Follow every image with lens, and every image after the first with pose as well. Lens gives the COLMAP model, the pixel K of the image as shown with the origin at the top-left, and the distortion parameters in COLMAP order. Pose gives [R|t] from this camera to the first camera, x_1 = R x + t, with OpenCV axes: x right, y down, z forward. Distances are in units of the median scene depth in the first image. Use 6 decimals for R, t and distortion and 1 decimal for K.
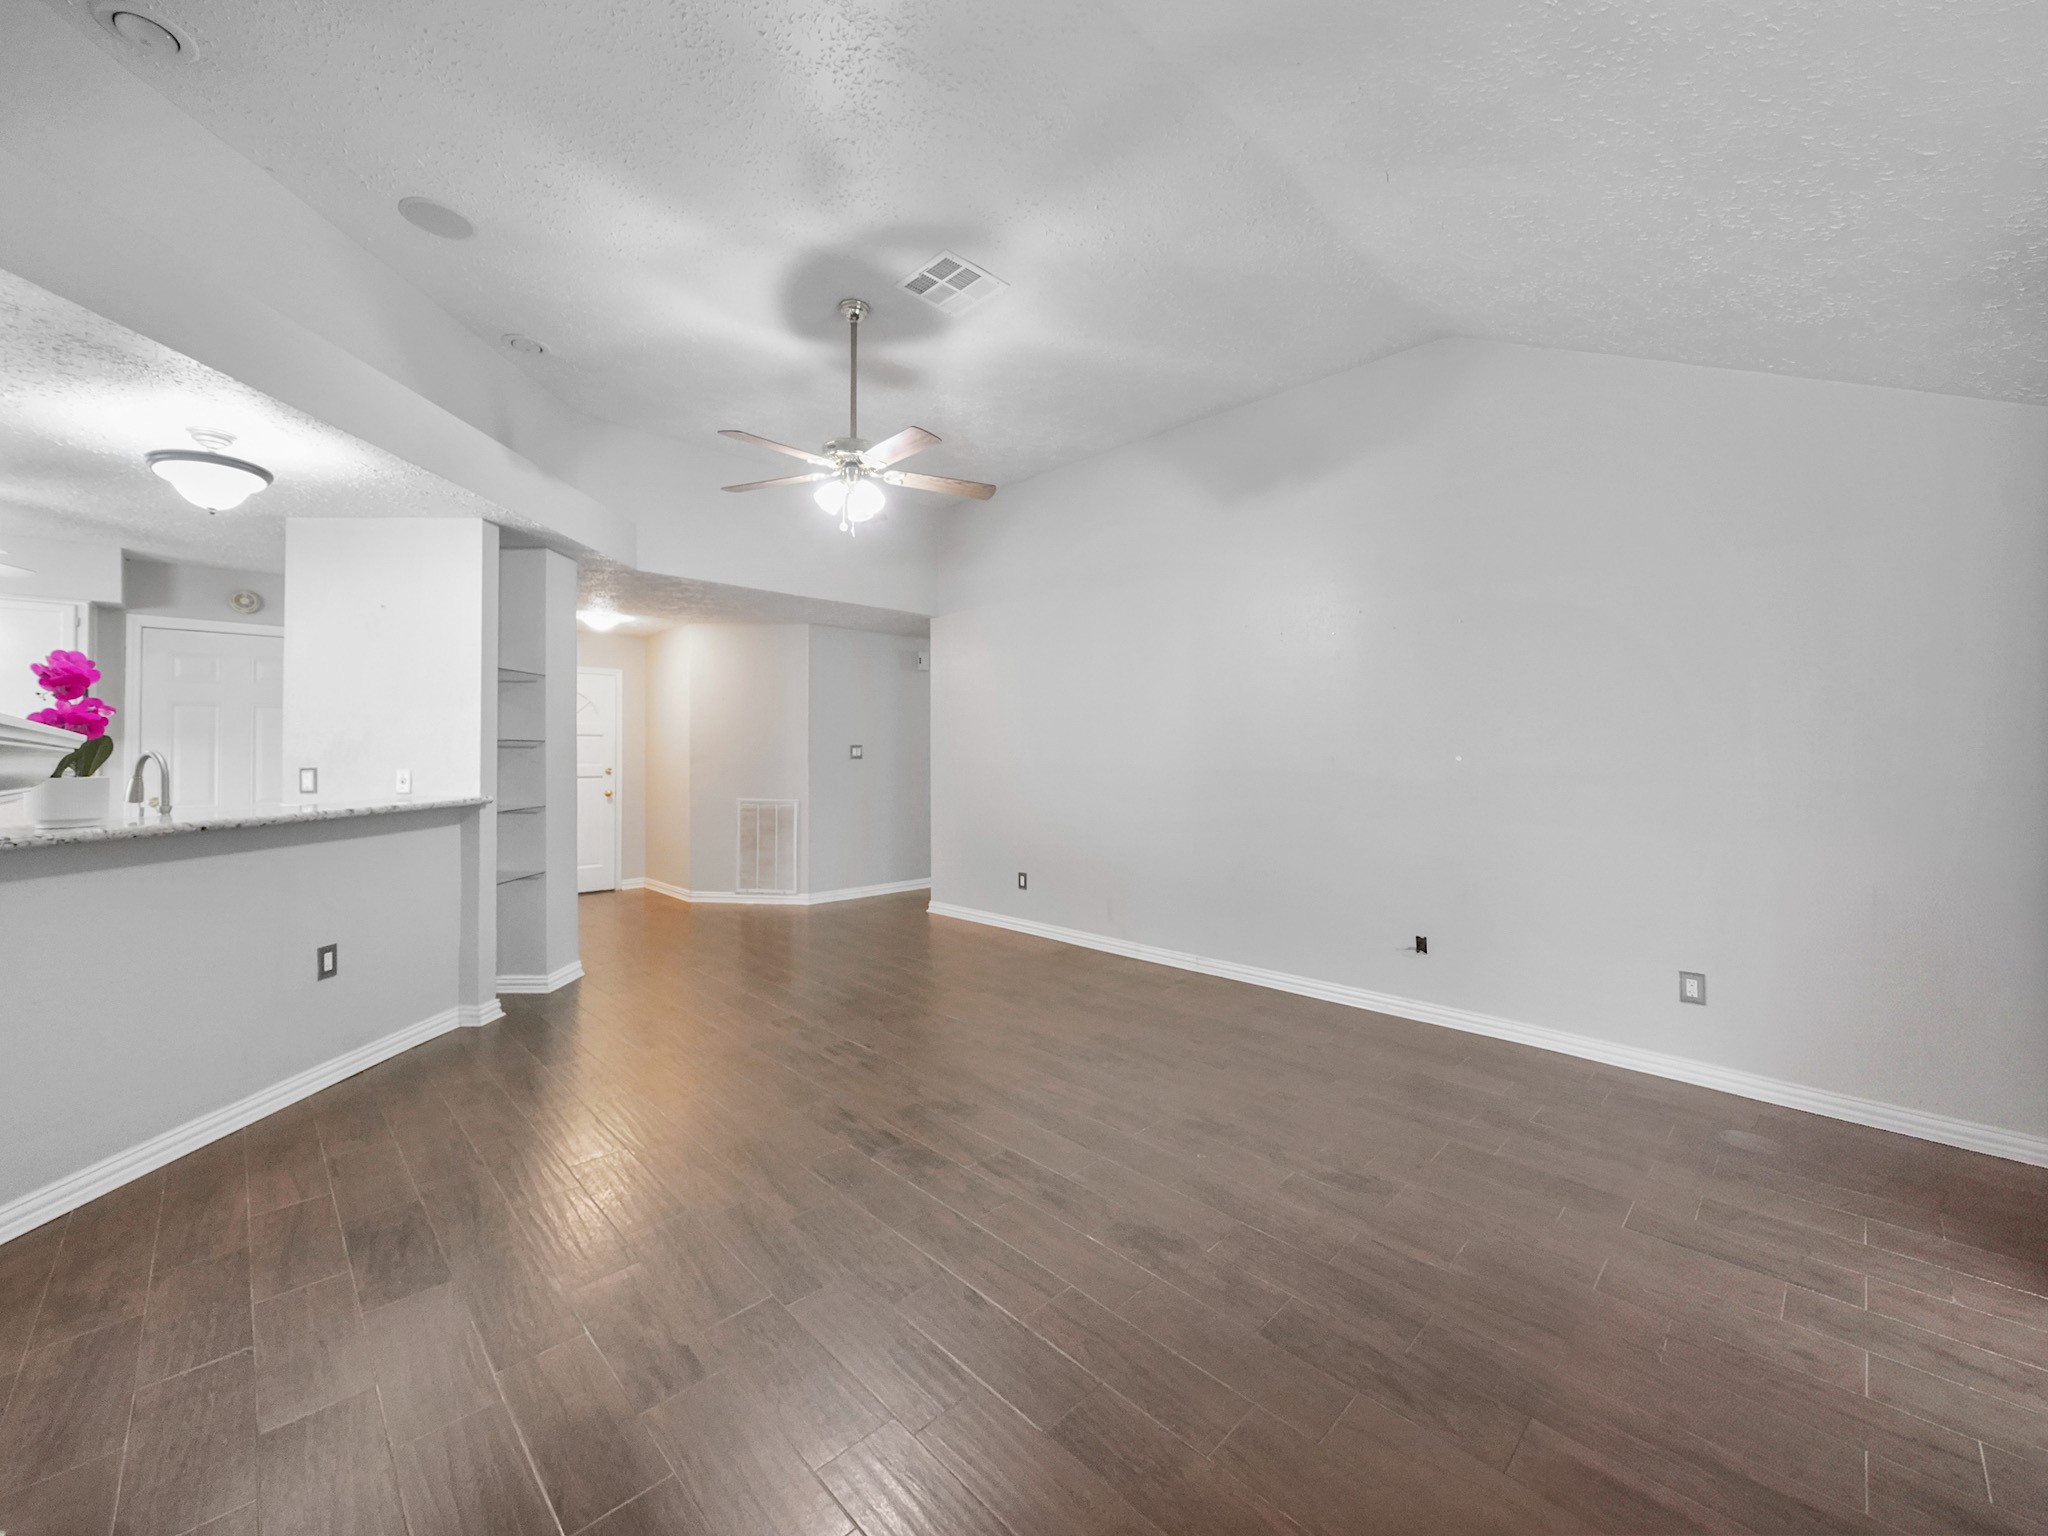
lens RADIAL K [[798.0, 0, 1031.4], [0, 798.0, 752.4], [0, 0, 1]] dist [-0.009500, -0.000325]
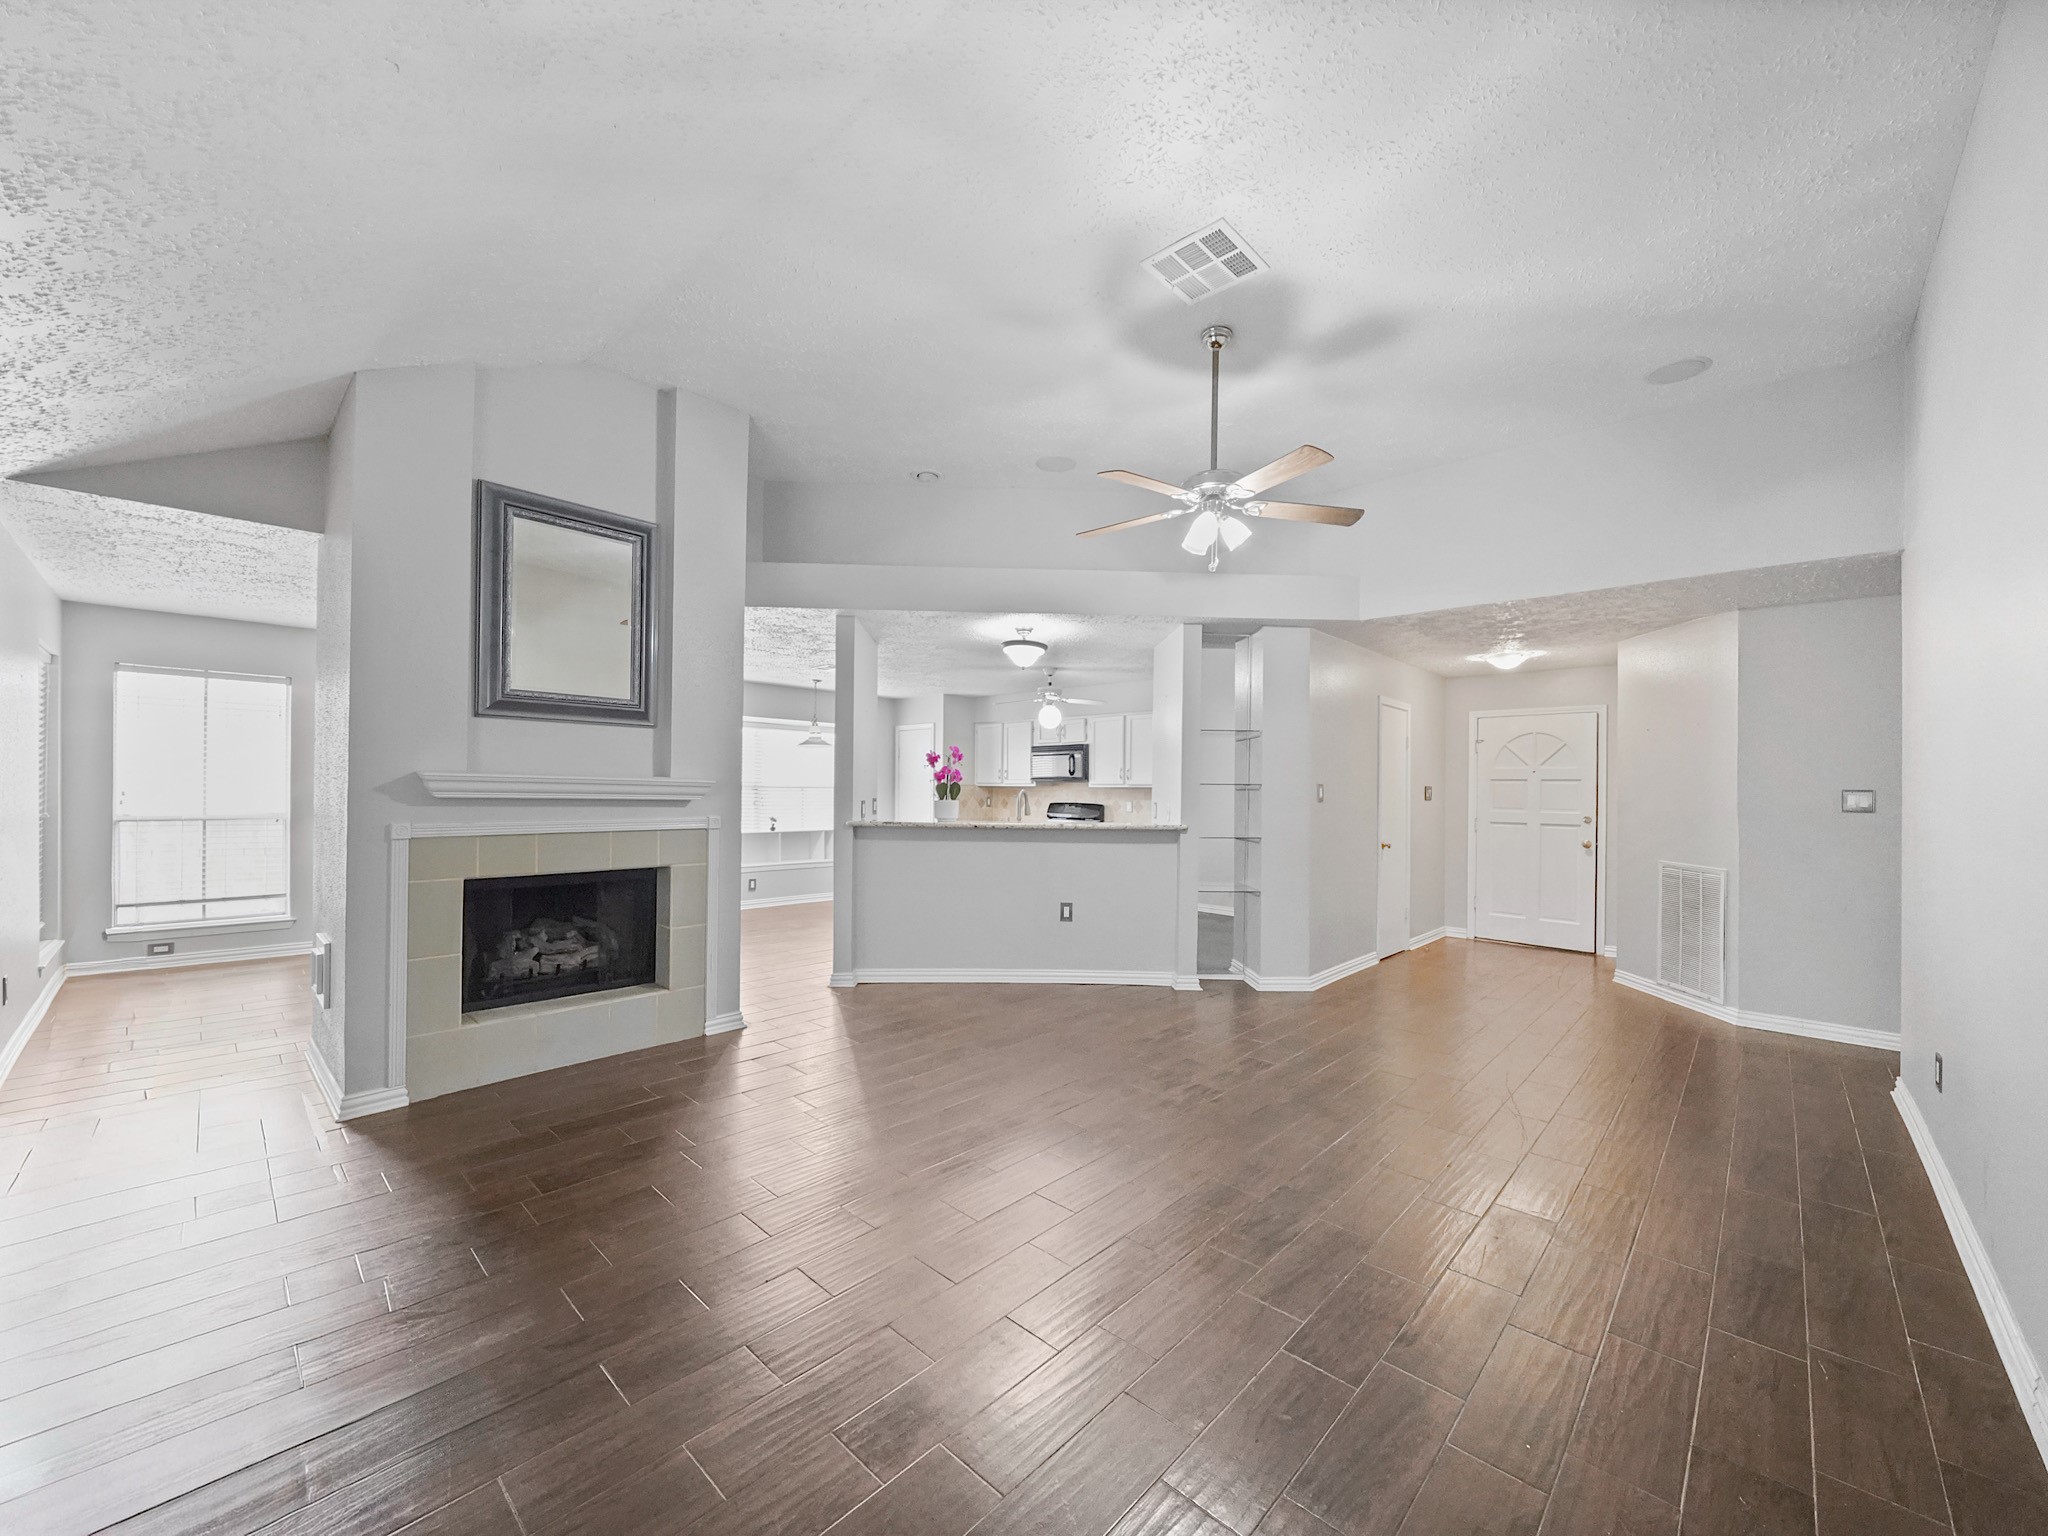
lens RADIAL K [[798.0, 0, 1022.9], [0, 798.0, 797.1], [0, 0, 1]] dist [-0.009500, -0.000325]
pose [[0.016113, 0.006957, -0.999846, 0.396580], [-0.012496, 0.999899, 0.006756, 0.001012], [0.999792, 0.012385, 0.016199, 0.400959]]
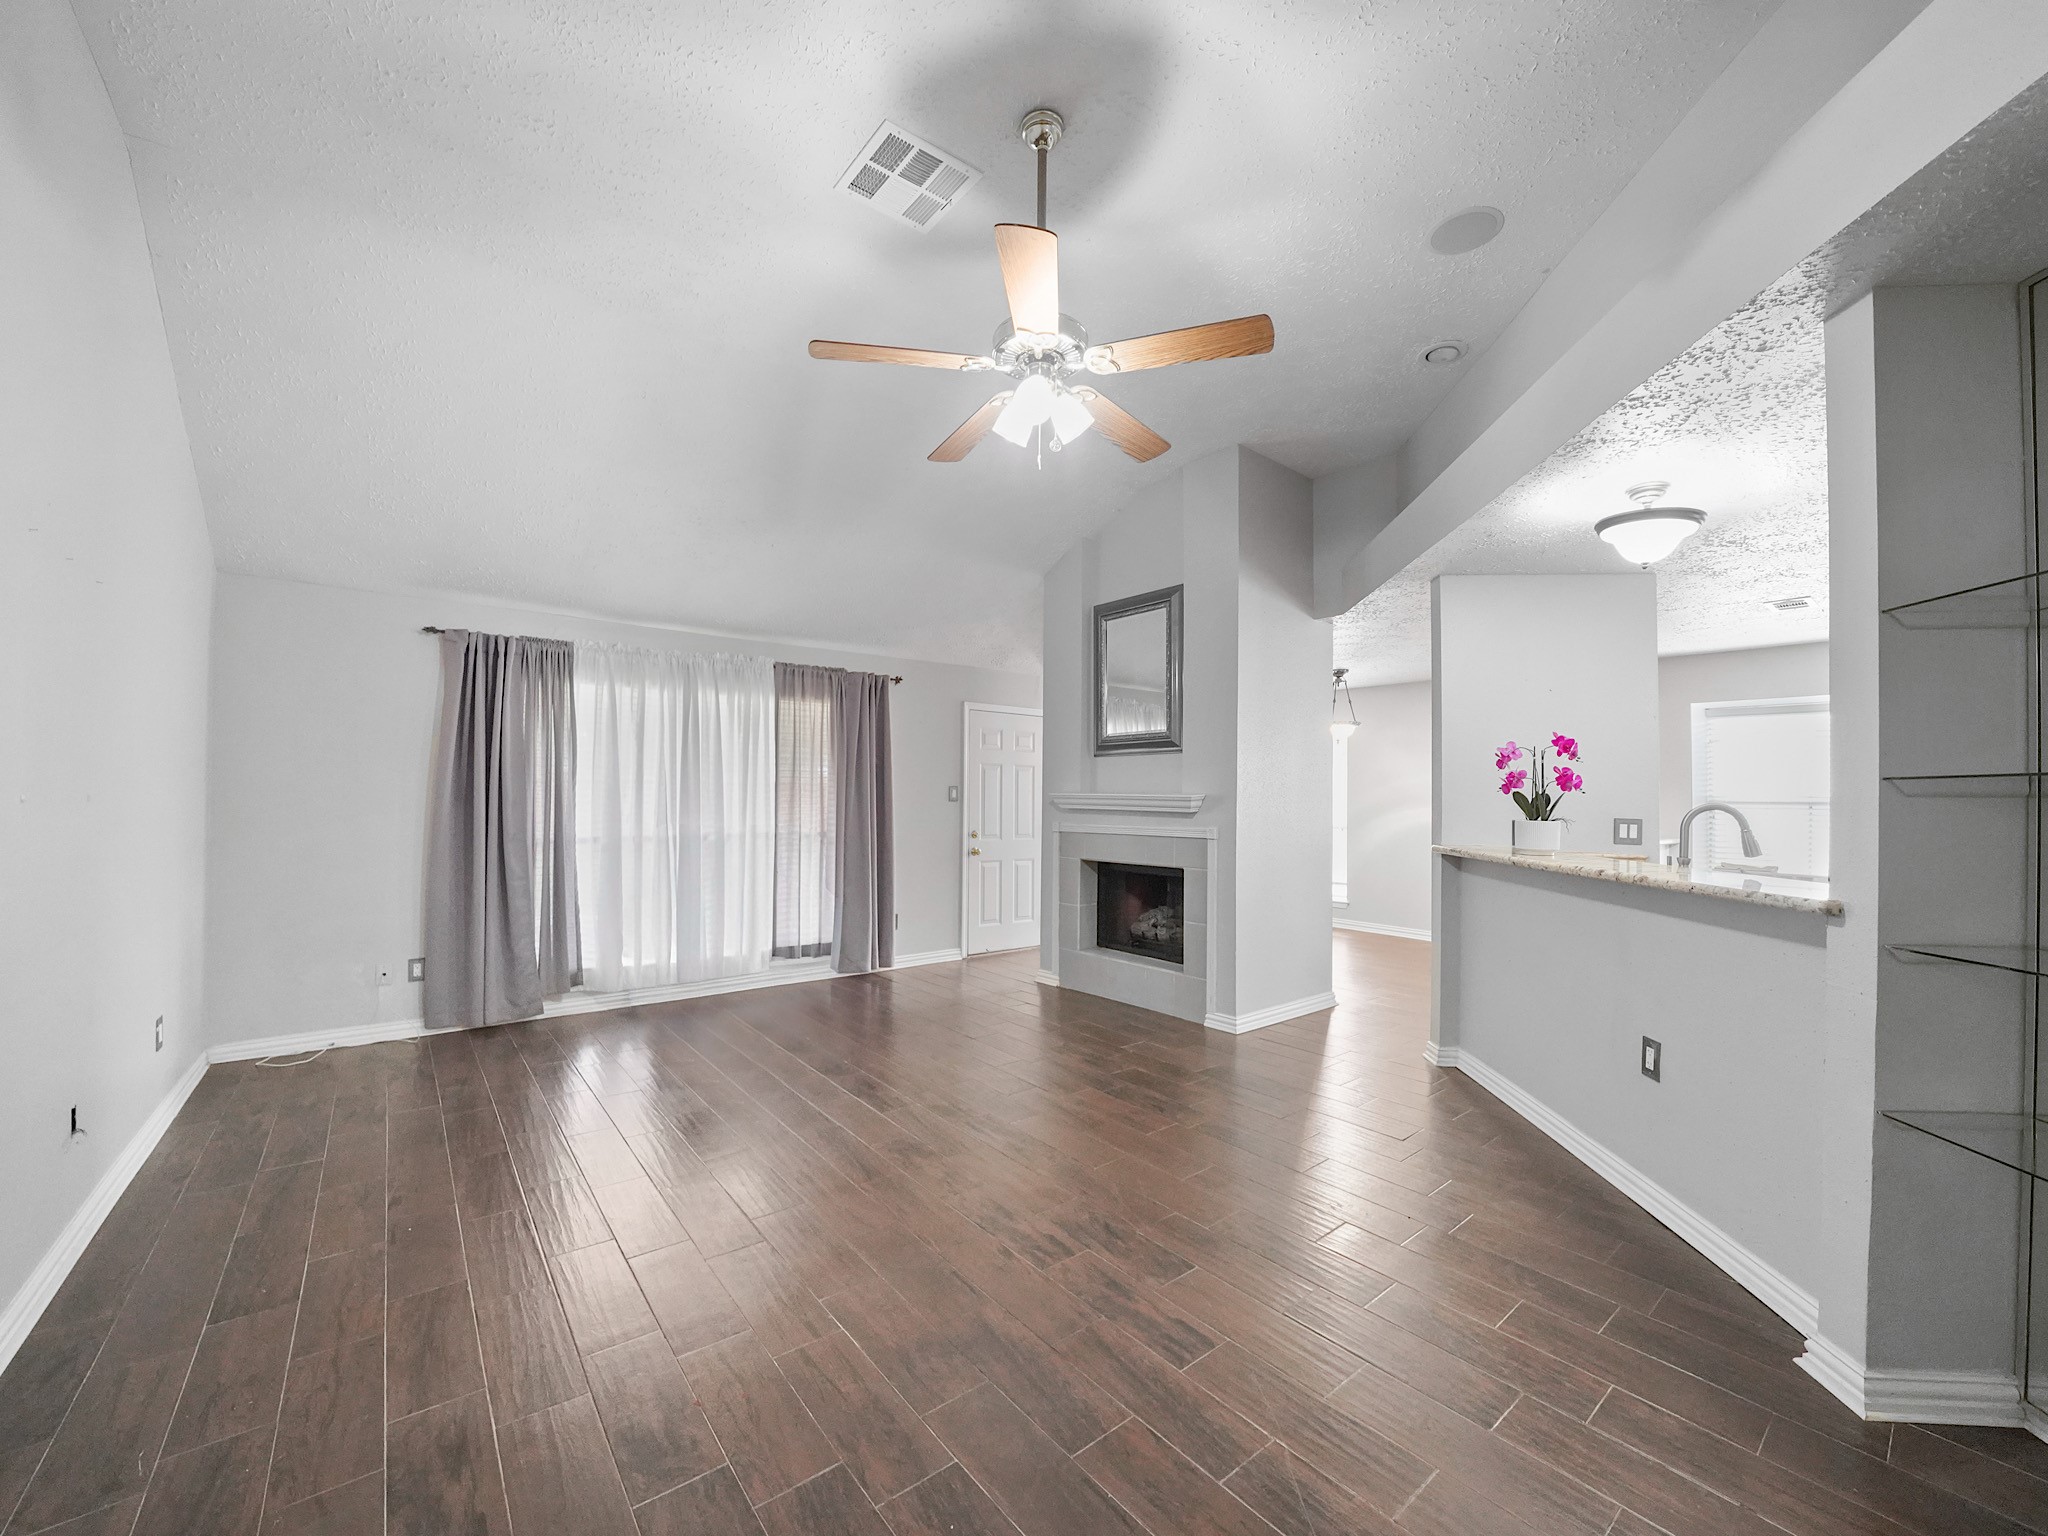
lens RADIAL K [[798.0, 0, 1009.5], [0, 798.0, 789.6], [0, 0, 1]] dist [-0.009500, -0.000325]
pose [[-0.991275, -0.009481, 0.131467, -0.153603], [-0.011353, 0.999844, -0.013501, 0.002204], [-0.131319, -0.014876, -0.991229, 0.877209]]
